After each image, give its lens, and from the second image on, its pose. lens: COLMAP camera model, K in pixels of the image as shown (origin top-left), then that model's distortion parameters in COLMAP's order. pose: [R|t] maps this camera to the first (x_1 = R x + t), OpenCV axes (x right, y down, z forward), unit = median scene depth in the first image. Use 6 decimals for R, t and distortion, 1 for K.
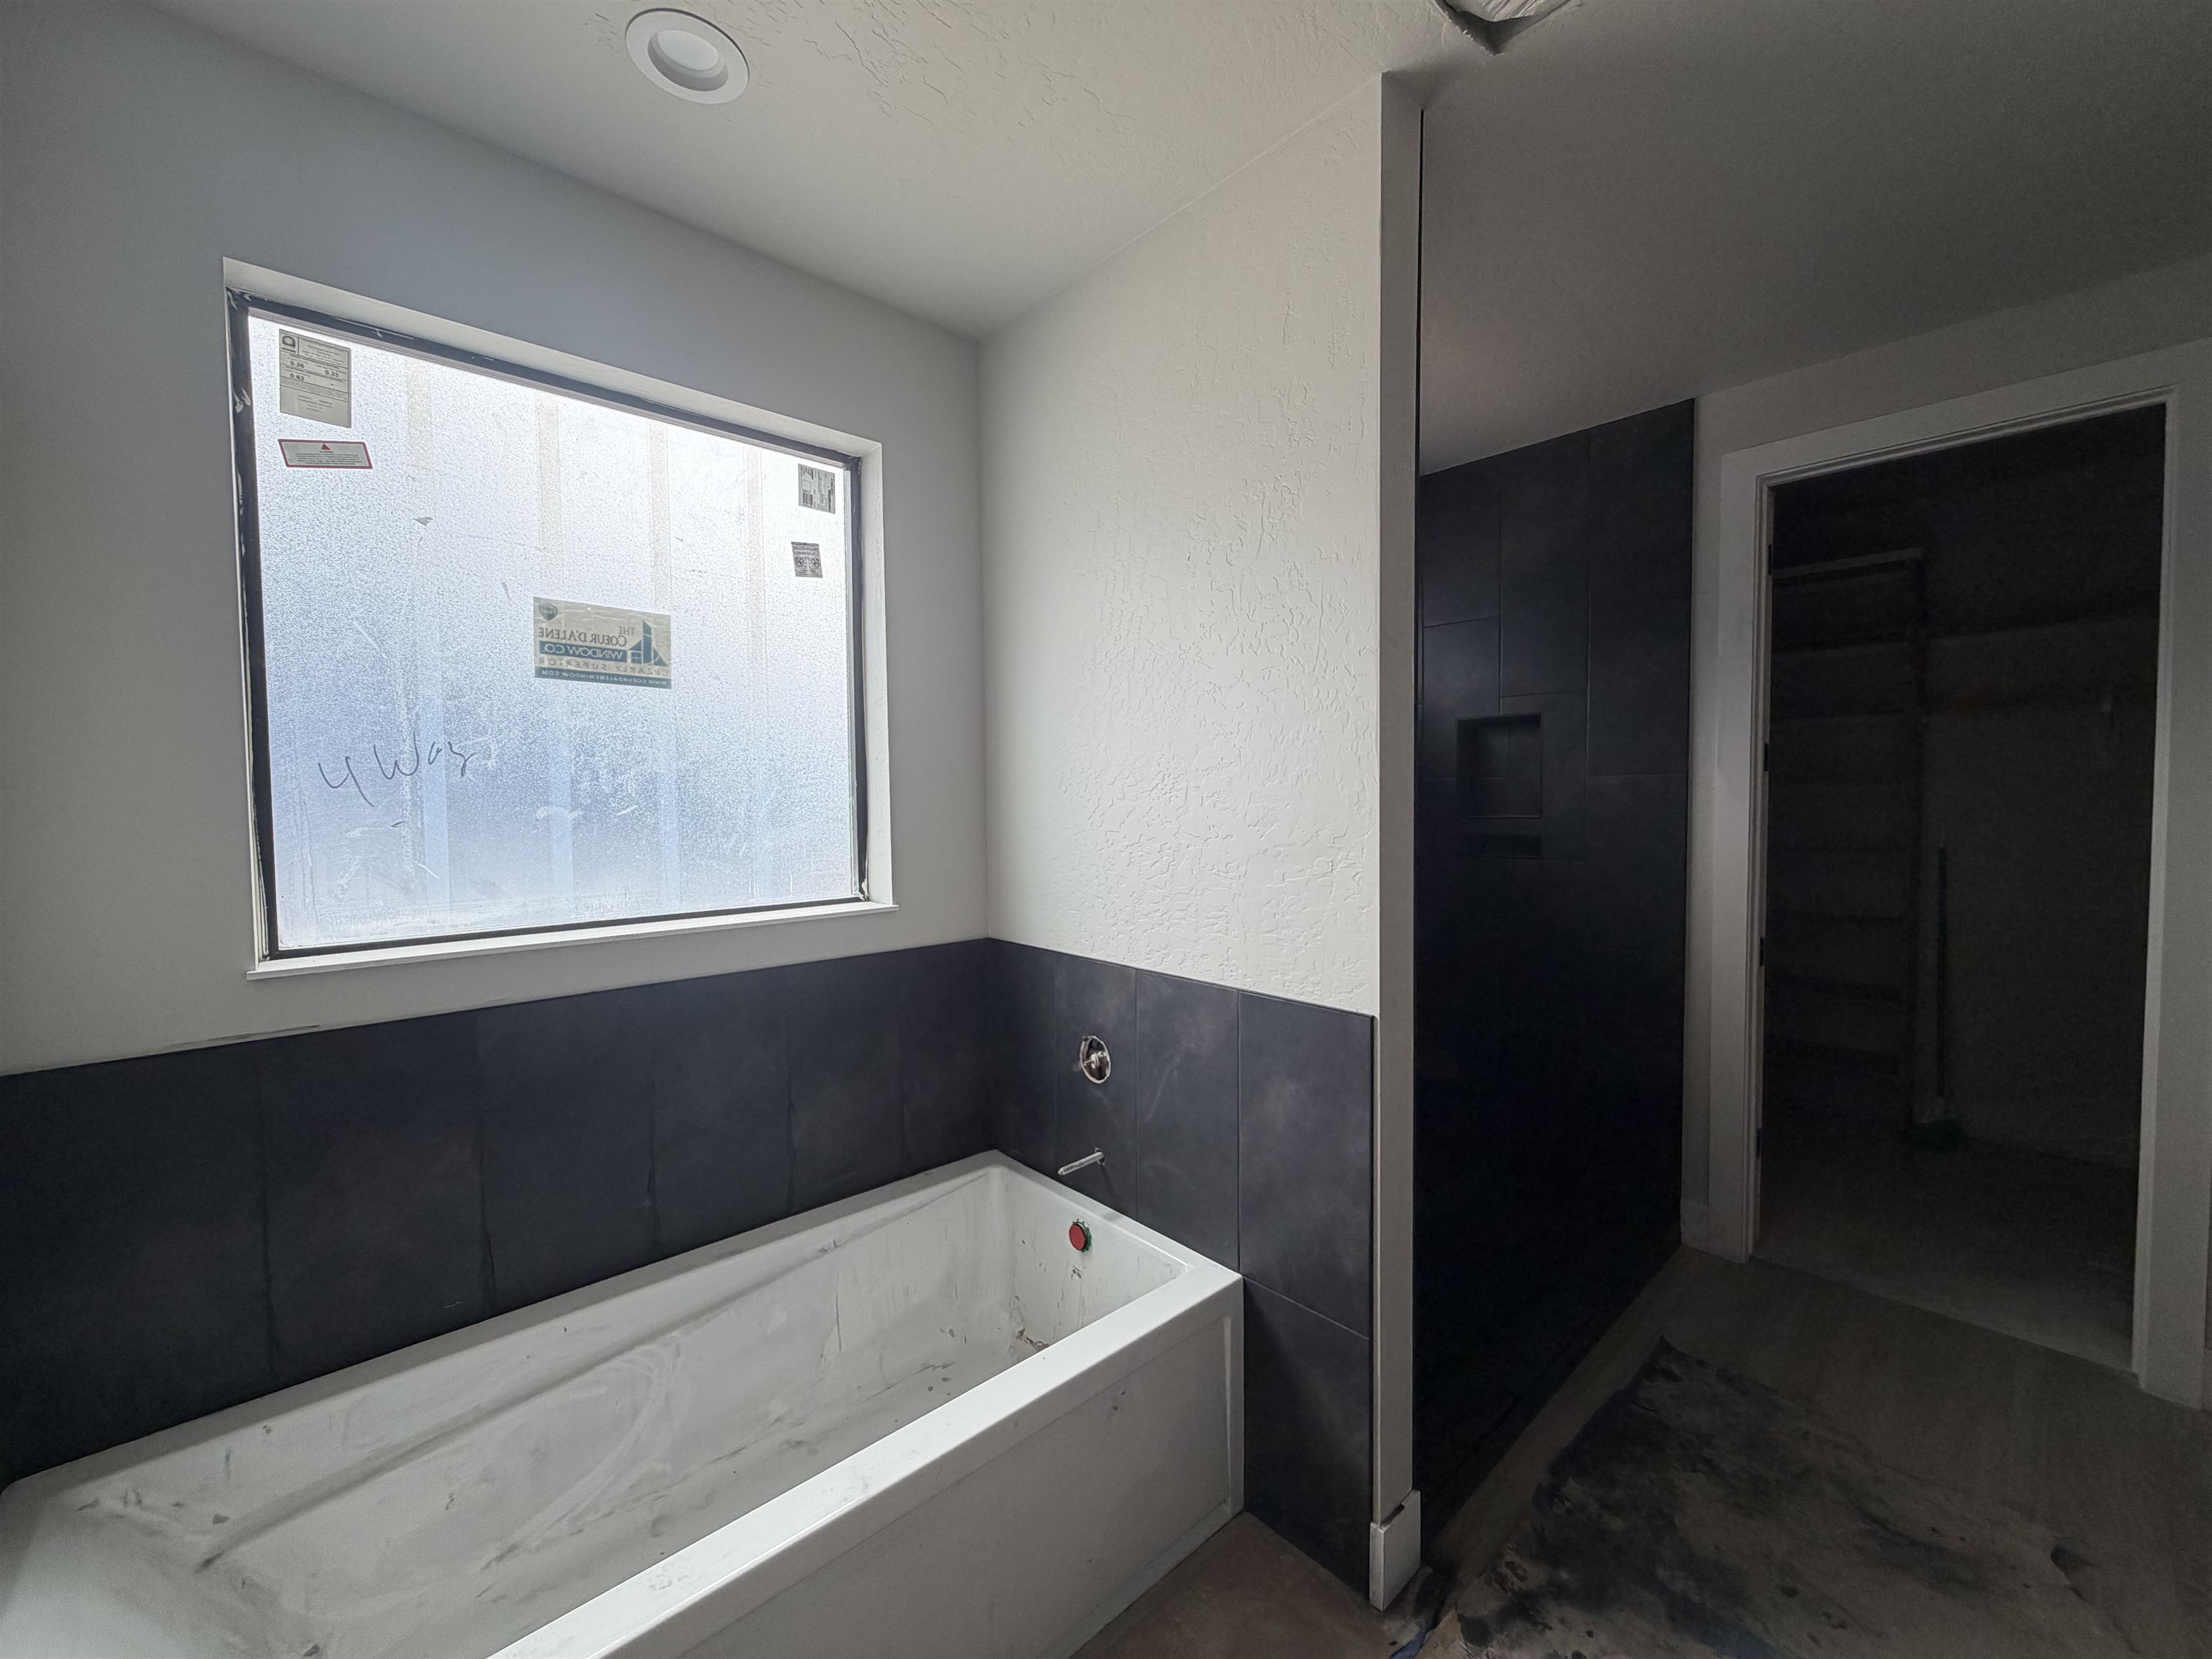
lens RADIAL K [[888.0, 0, 1105.3], [0, 888.0, 828.6], [0, 0, 1]] dist [-0.001313, 0.000909]
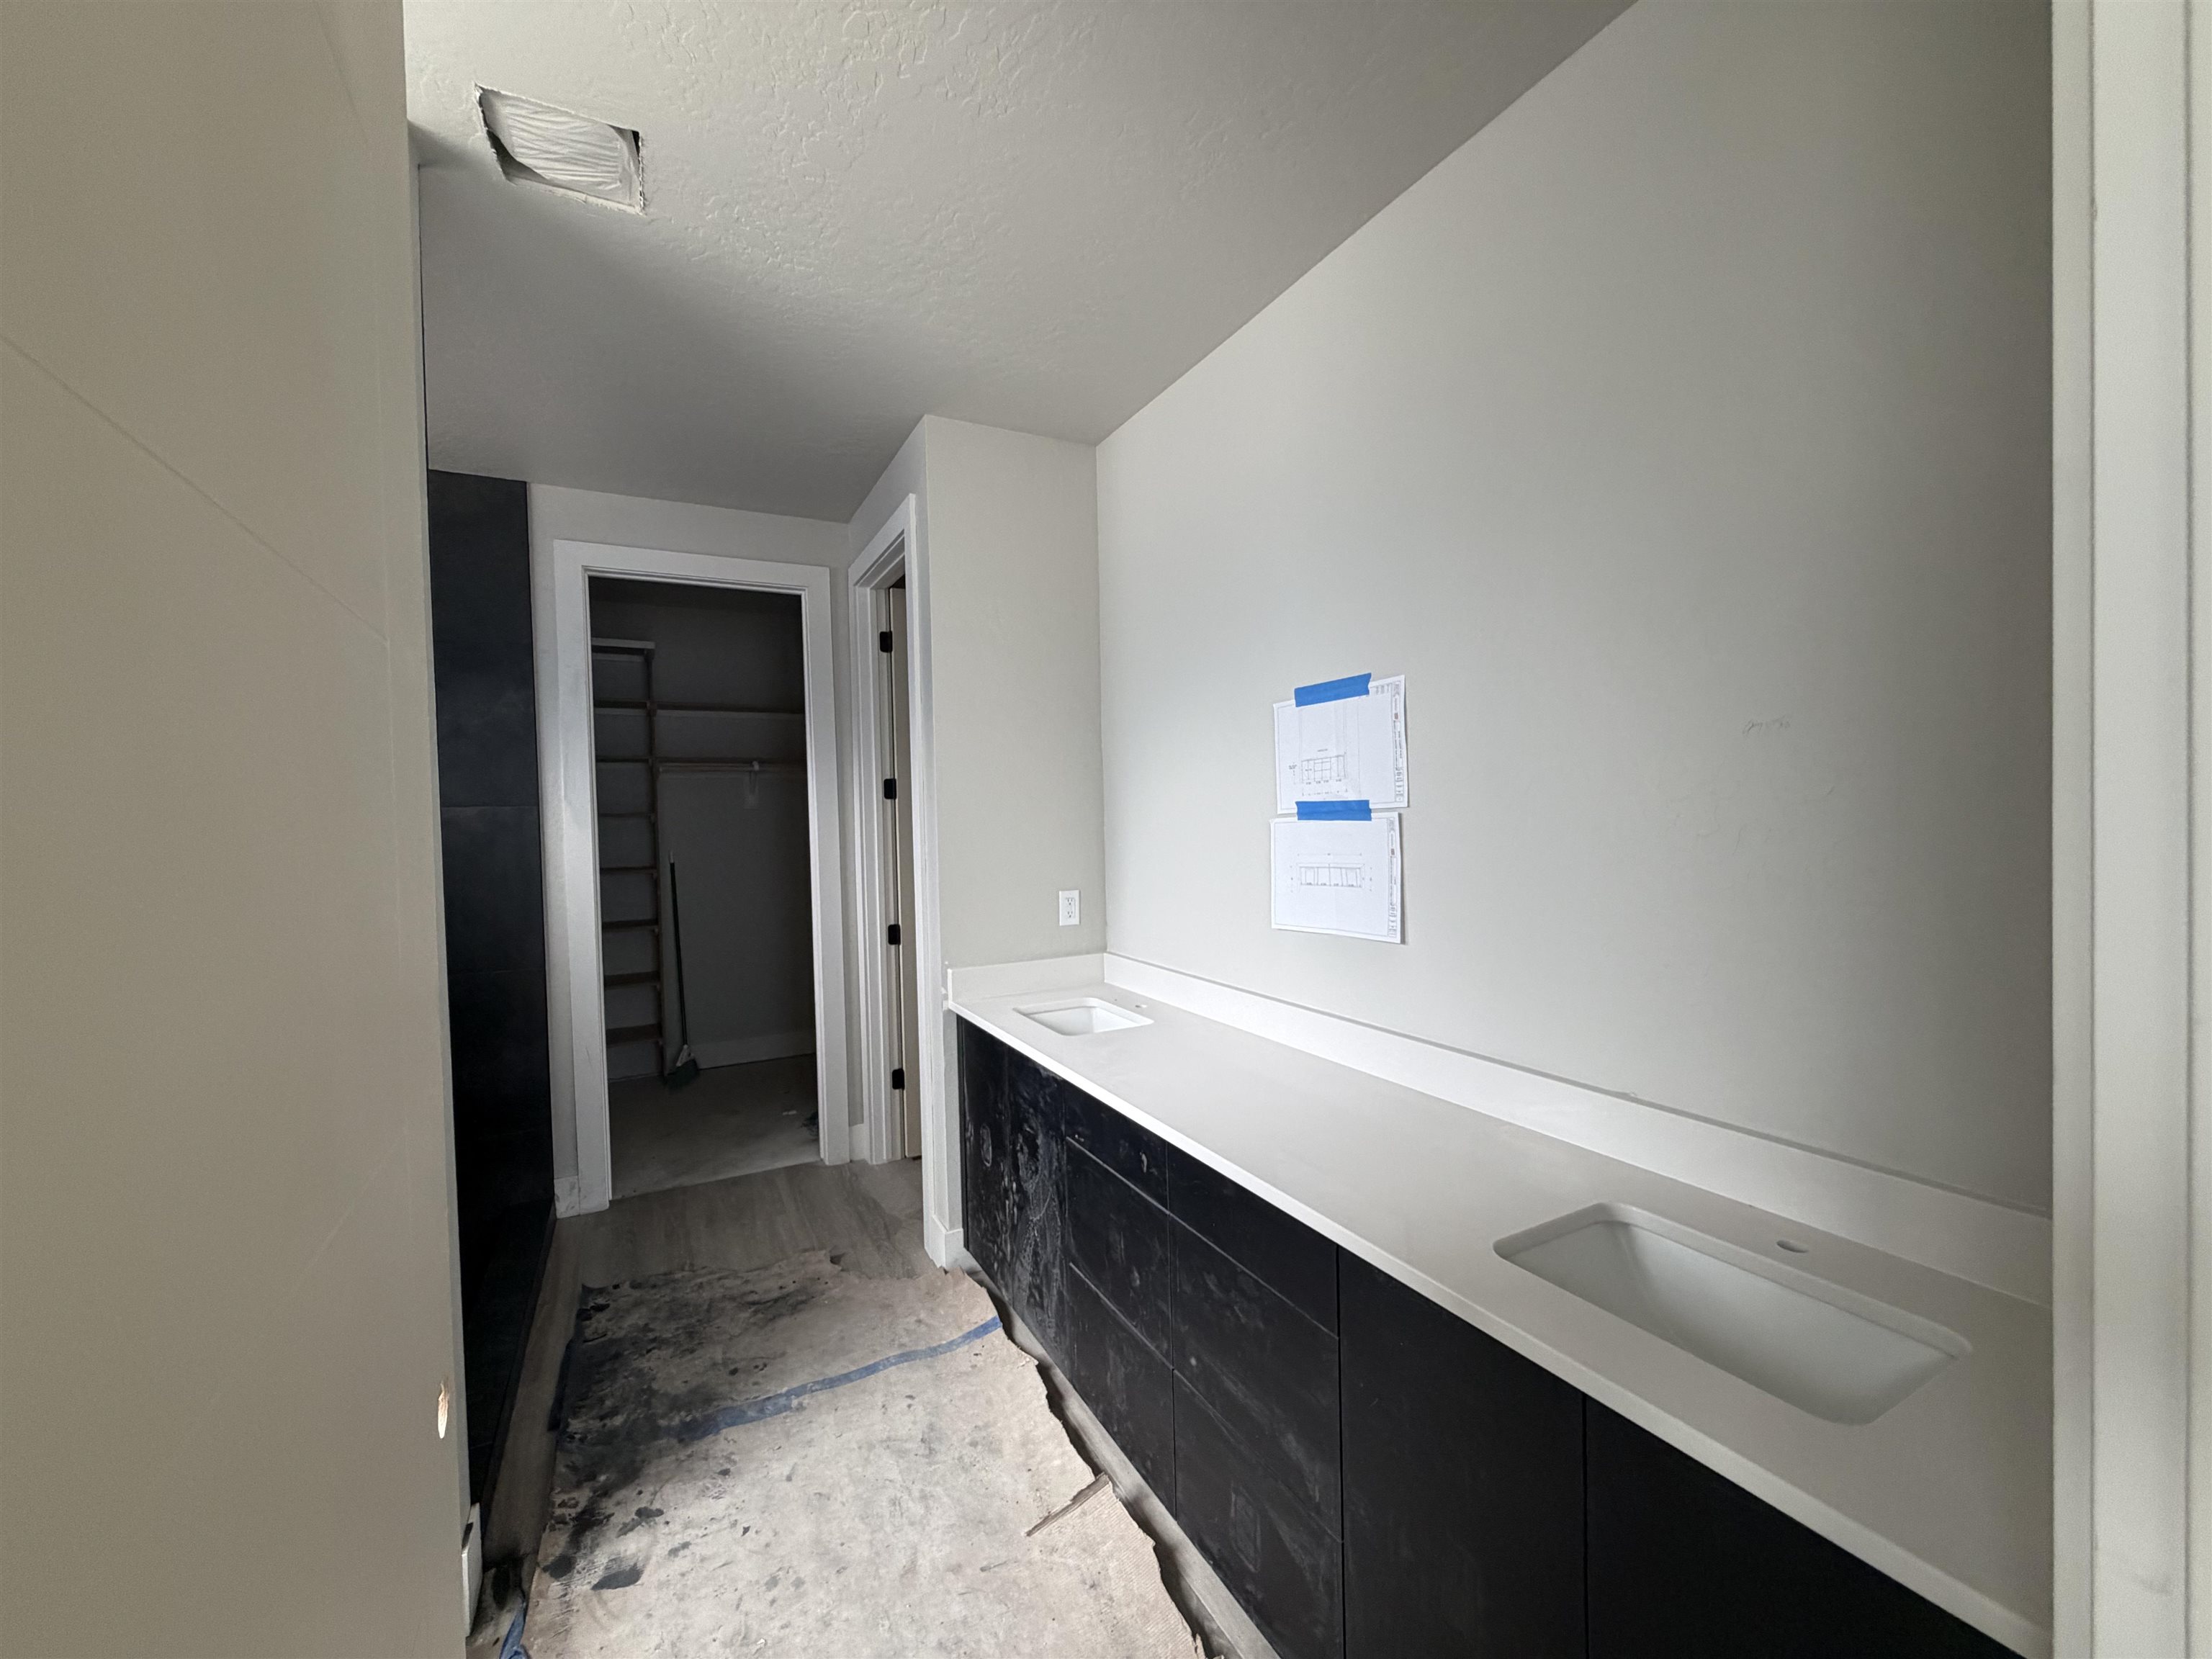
lens RADIAL K [[888.0, 0, 1103.8], [0, 888.0, 827.0], [0, 0, 1]] dist [-0.001313, 0.000909]
pose [[0.260659, -0.015212, 0.965311, -0.389132], [0.061360, 0.998115, -0.000840, 0.015722], [-0.963479, 0.059450, 0.261101, -0.002641]]
